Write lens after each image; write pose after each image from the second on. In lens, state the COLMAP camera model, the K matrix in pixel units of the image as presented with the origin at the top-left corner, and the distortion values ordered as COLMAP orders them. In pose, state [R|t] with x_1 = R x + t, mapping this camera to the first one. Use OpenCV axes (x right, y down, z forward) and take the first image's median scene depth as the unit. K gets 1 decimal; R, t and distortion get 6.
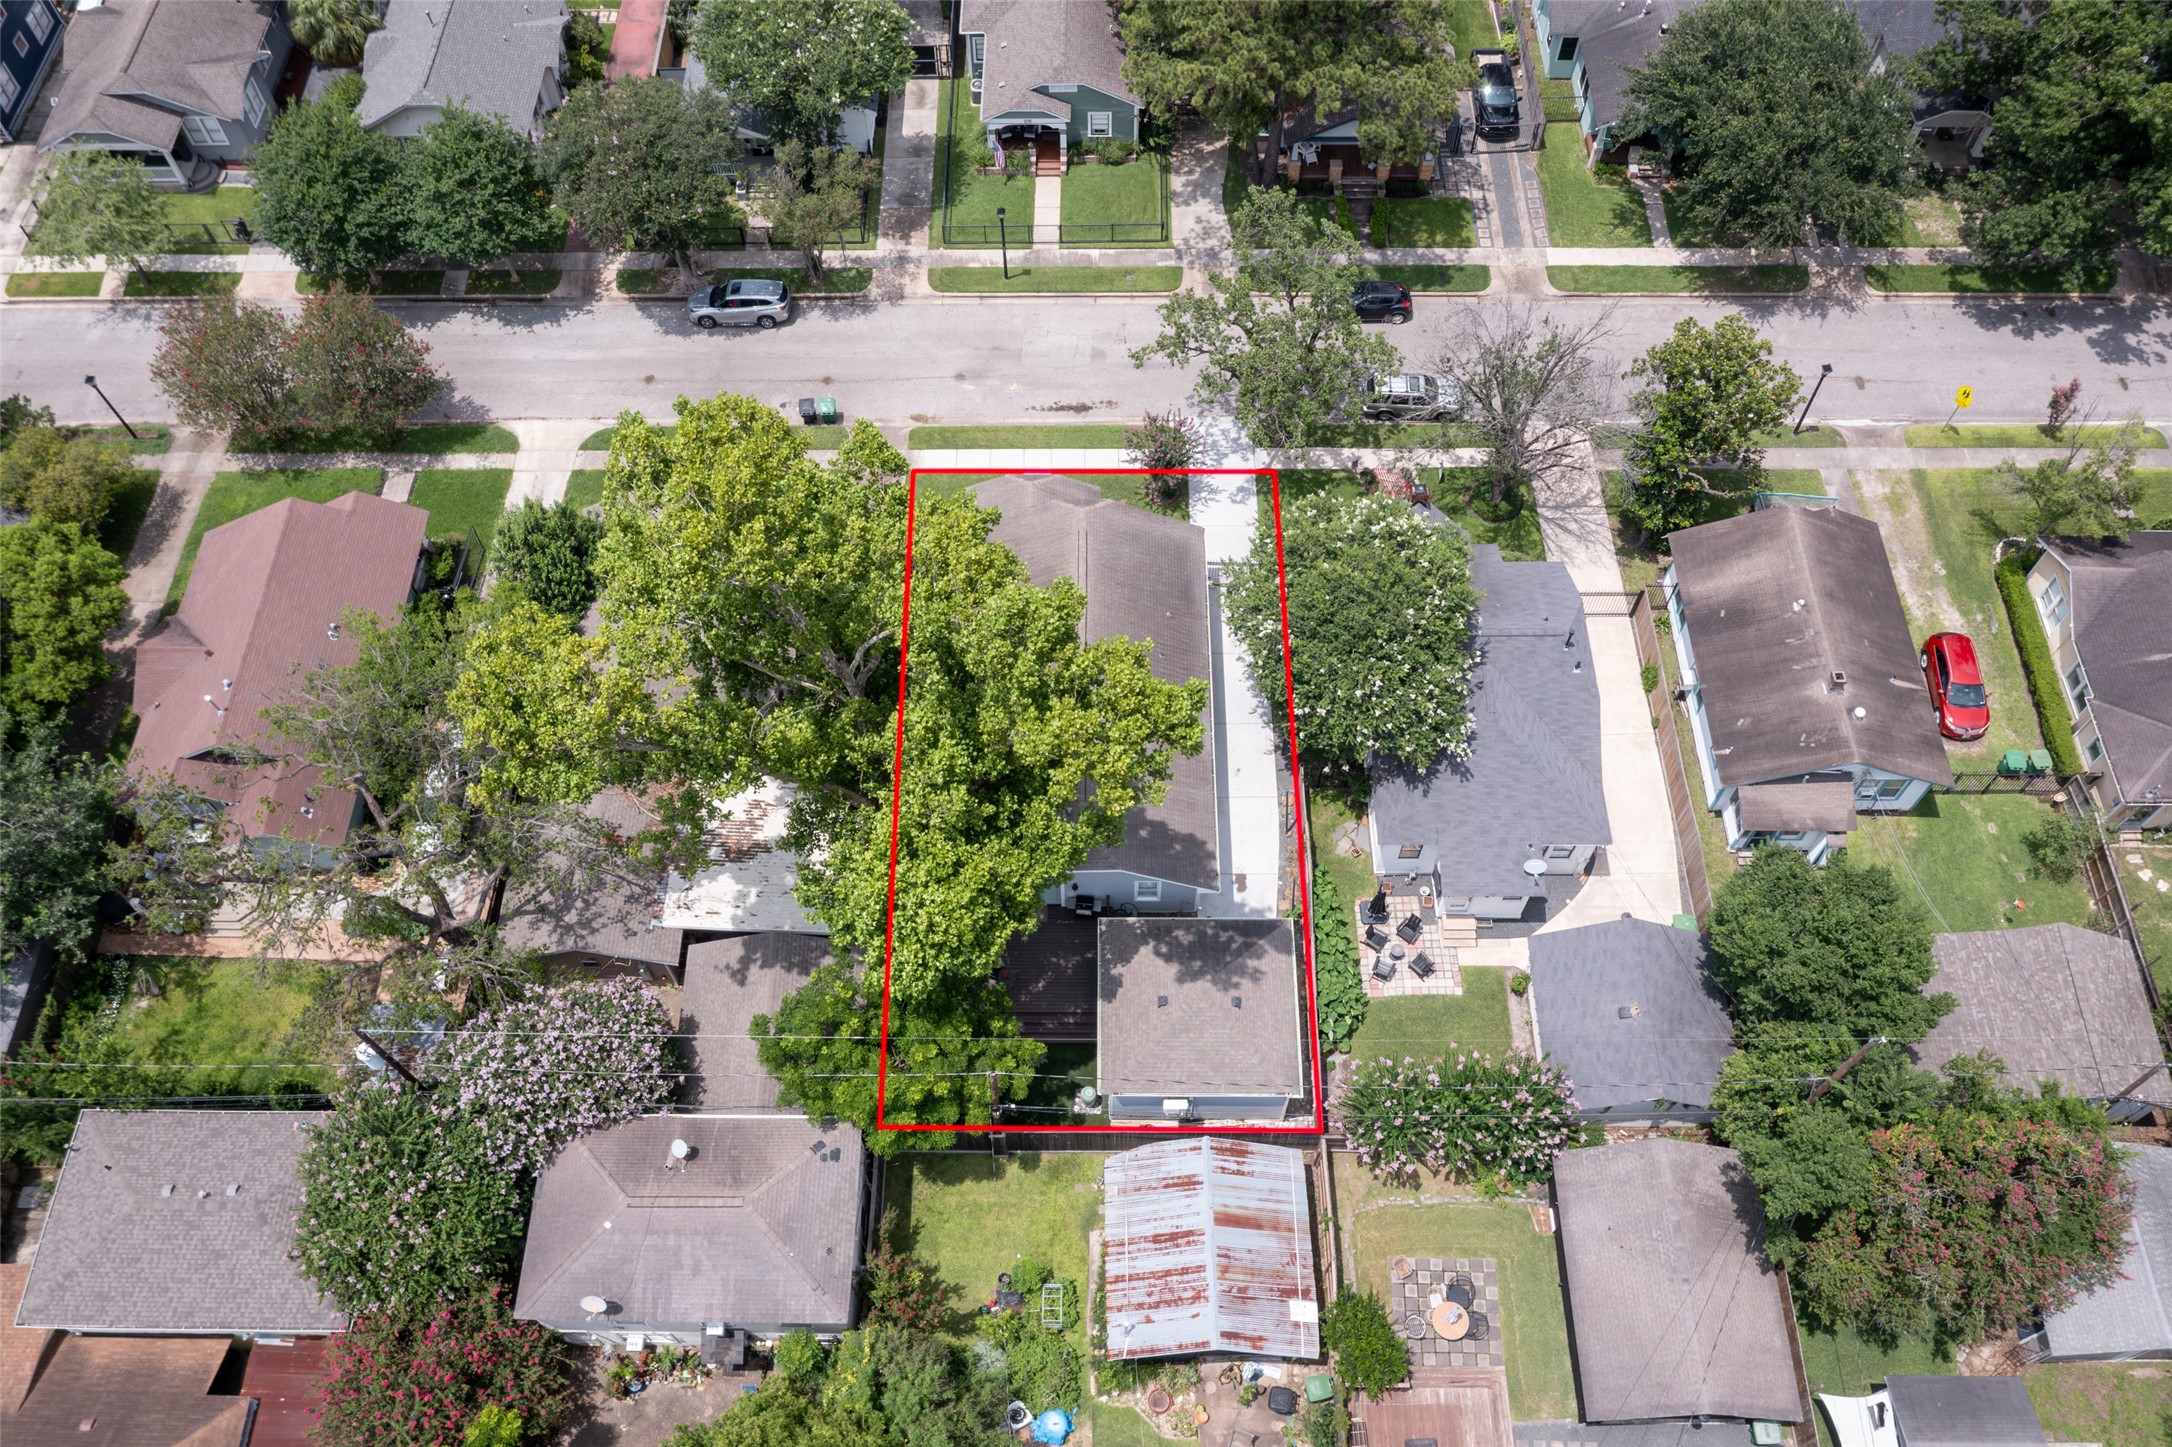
lens RADIAL K [[1741.2, 0, 1086.0], [0, 1741.2, 724.5], [0, 0, 1]] dist [-0.021536, 0.005971]
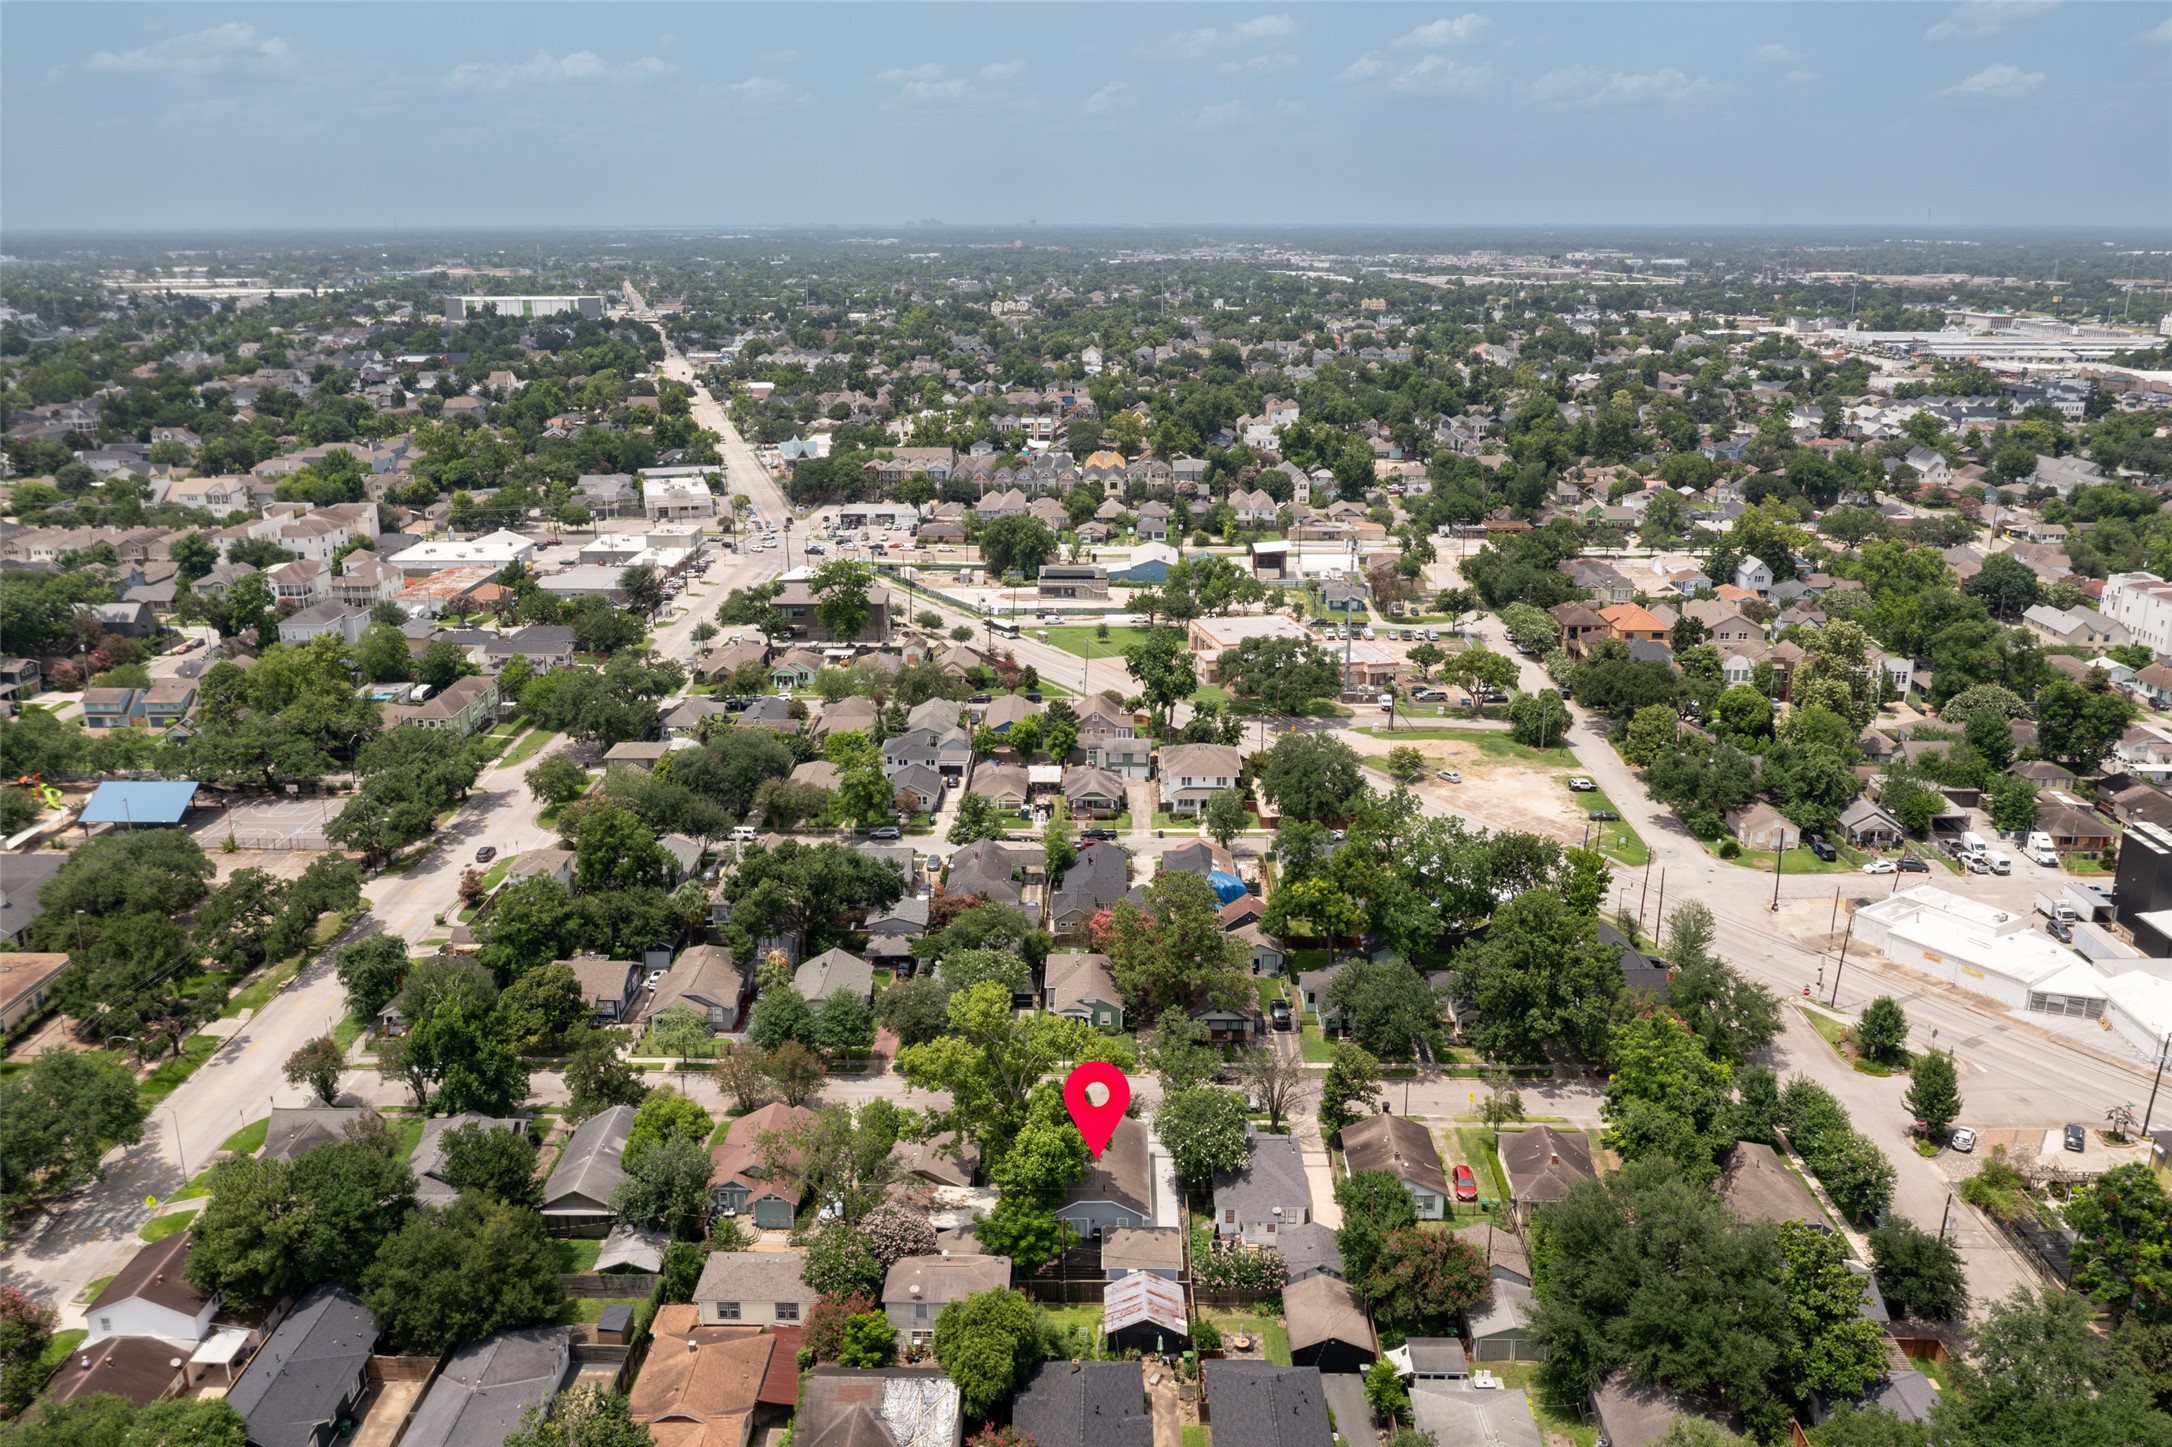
lens RADIAL K [[1741.2, 0, 1086.8], [0, 1741.2, 722.0], [0, 0, 1]] dist [-0.021536, 0.005971]
pose [[0.999892, 0.012219, -0.008110, -0.003113], [-0.014508, 0.743006, -0.669127, 0.945466], [-0.002150, 0.669173, 0.743103, -1.016177]]
